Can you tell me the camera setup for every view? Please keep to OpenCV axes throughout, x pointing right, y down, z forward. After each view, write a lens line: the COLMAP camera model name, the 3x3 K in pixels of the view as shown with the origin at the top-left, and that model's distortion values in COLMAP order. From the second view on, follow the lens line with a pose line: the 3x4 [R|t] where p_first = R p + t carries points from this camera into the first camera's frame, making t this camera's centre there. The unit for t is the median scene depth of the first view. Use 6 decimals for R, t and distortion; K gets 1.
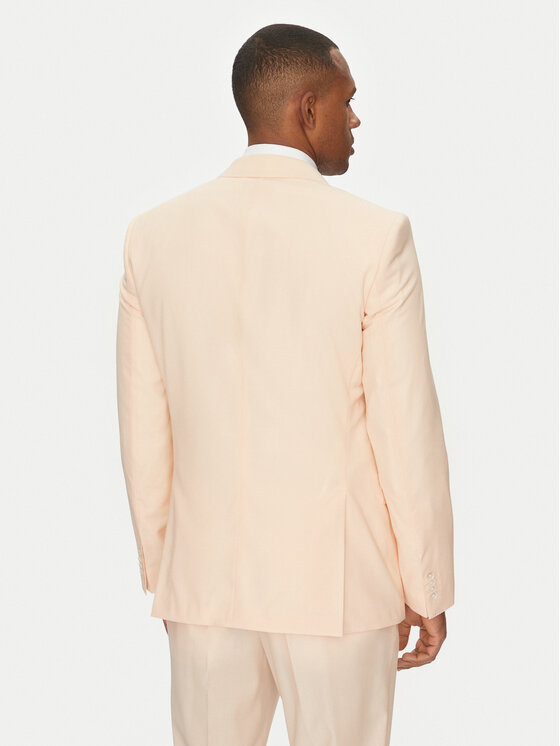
lens RADIAL K [[1491.0, 0, 280.2], [0, 1491.0, 372.8], [0, 0, 1]] dist [-0.299559, 0.000000]
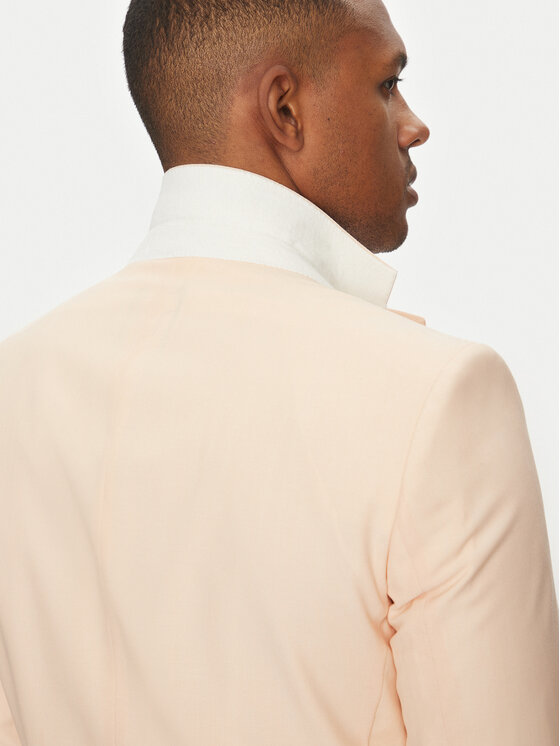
lens RADIAL K [[1748.1, 0, 279.6], [0, 1748.1, 373.2], [0, 0, 1]] dist [-0.312784, 0.000000]
pose [[0.980849, -0.060313, -0.185197, 0.108604], [0.046154, 0.995739, -0.079836, -0.059165], [0.189223, 0.069760, 0.979453, 0.503255]]
